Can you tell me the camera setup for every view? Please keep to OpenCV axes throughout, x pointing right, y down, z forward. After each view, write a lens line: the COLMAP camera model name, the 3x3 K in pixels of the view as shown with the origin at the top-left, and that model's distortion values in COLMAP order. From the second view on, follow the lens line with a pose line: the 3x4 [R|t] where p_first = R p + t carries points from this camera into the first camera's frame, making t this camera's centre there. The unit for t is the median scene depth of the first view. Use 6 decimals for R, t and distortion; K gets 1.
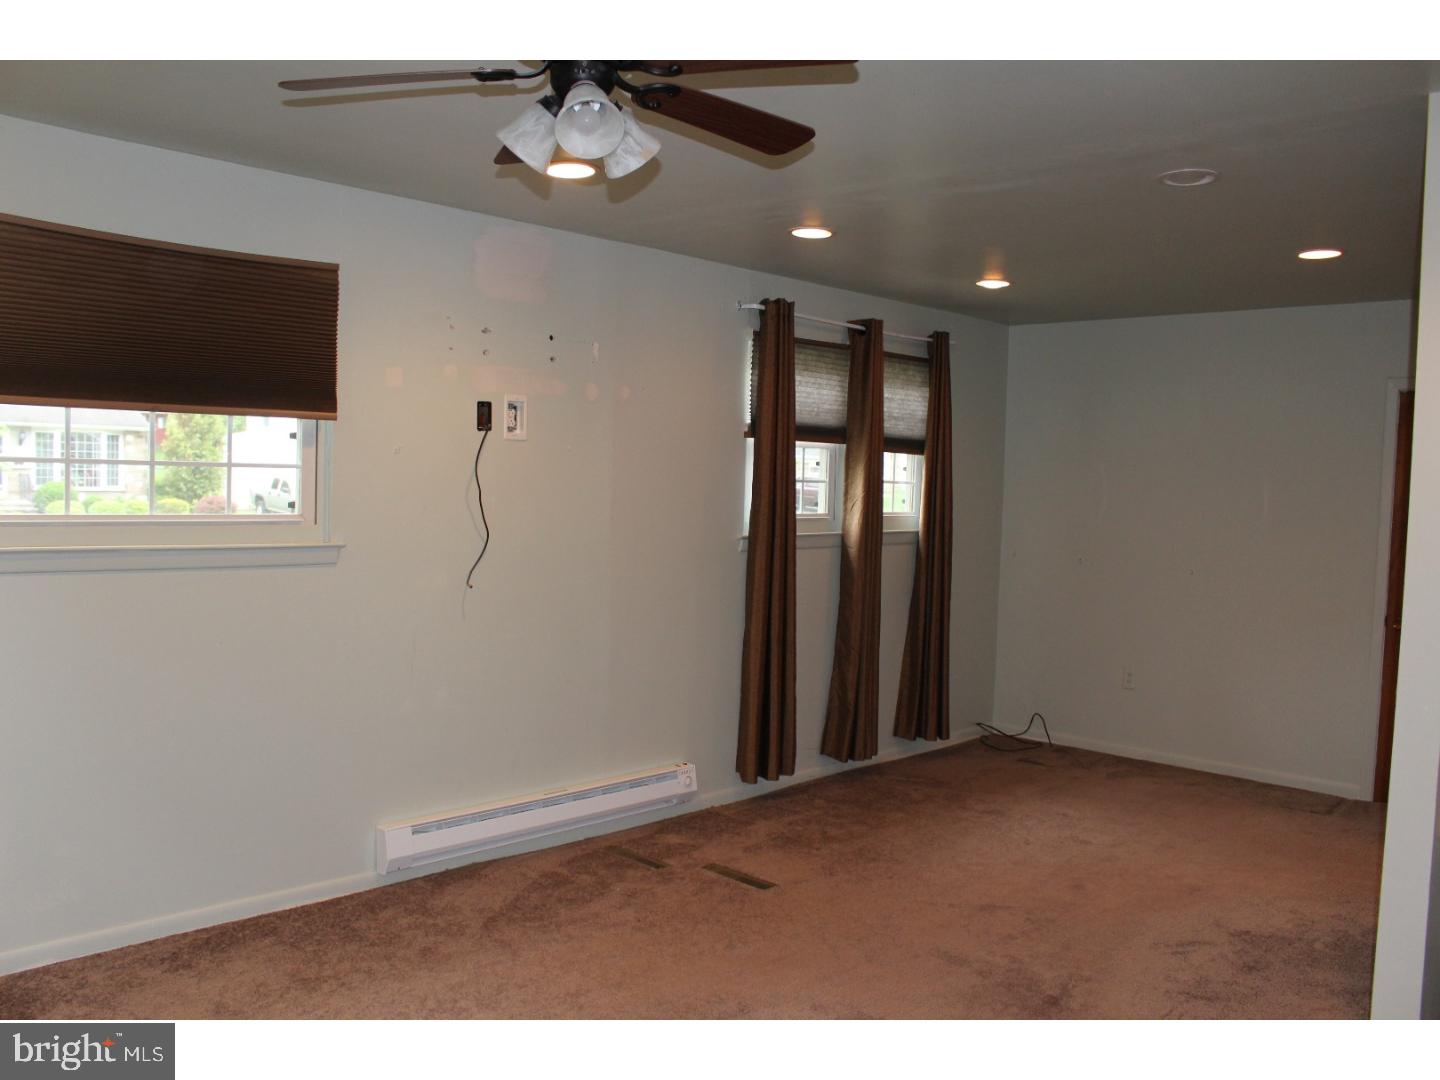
lens RADIAL K [[1191.9, 0, 720.0], [0, 1191.9, 540.0], [0, 0, 1]] dist [-0.073868, -0.006005]
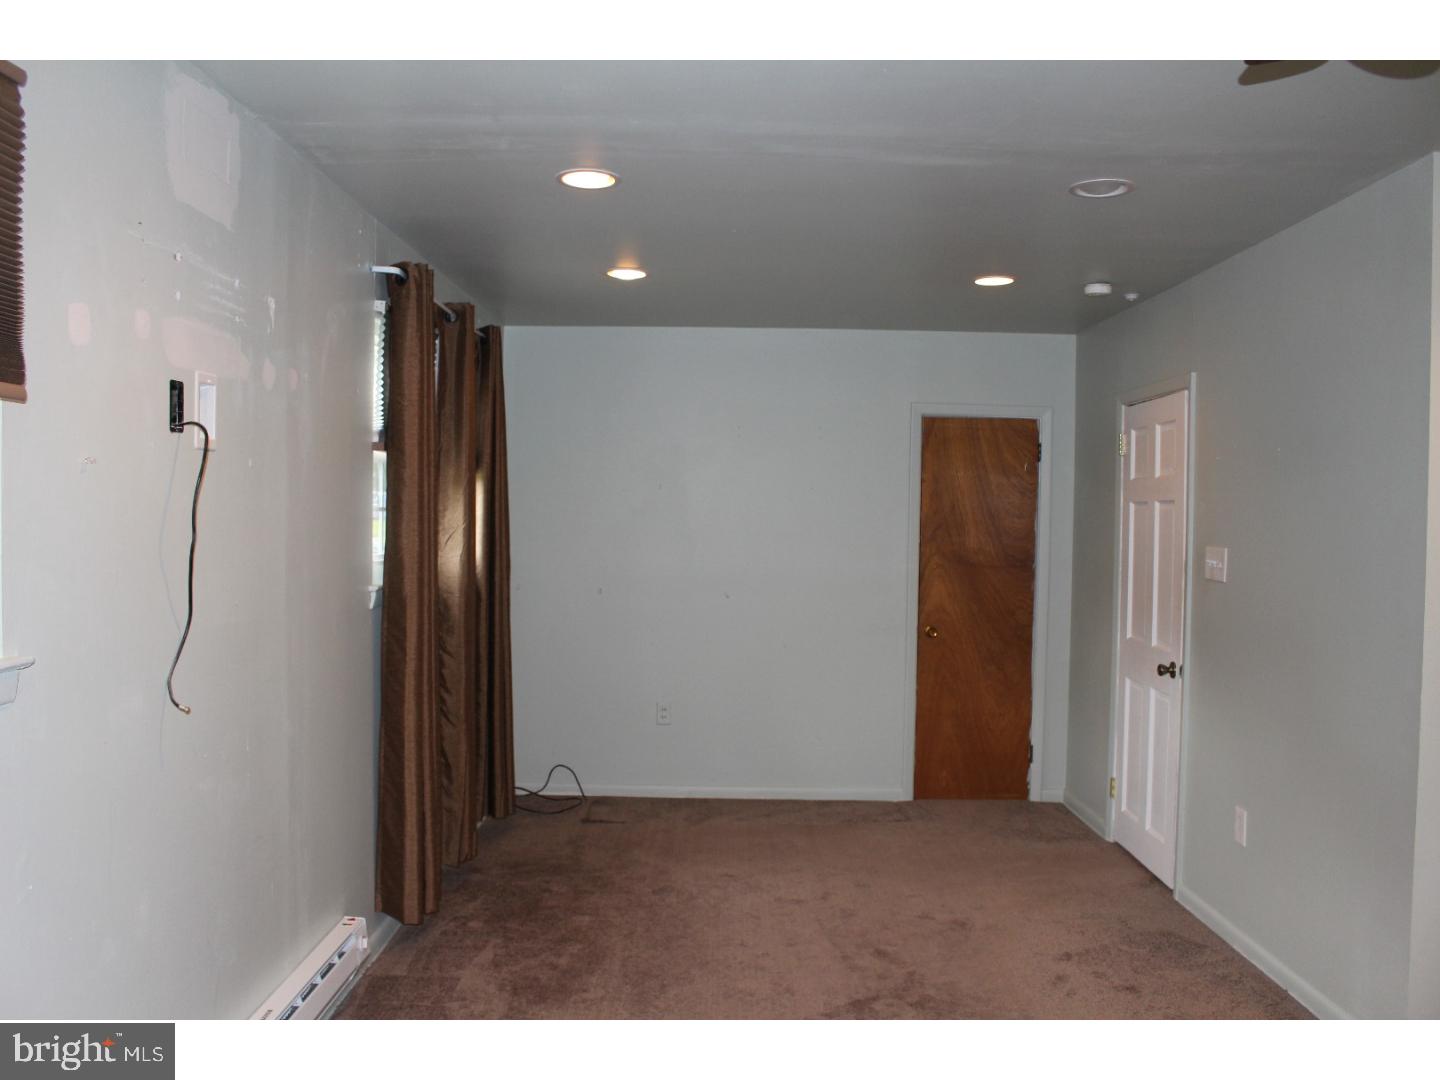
lens RADIAL K [[1188.7, 0, 706.5], [0, 1188.7, 545.0], [0, 0, 1]] dist [-0.149587, 0.115751]
pose [[0.737156, -0.037124, 0.674702, -0.311233], [0.044113, 0.999004, 0.006772, -0.025077], [-0.674281, 0.024771, 0.738059, 0.343898]]
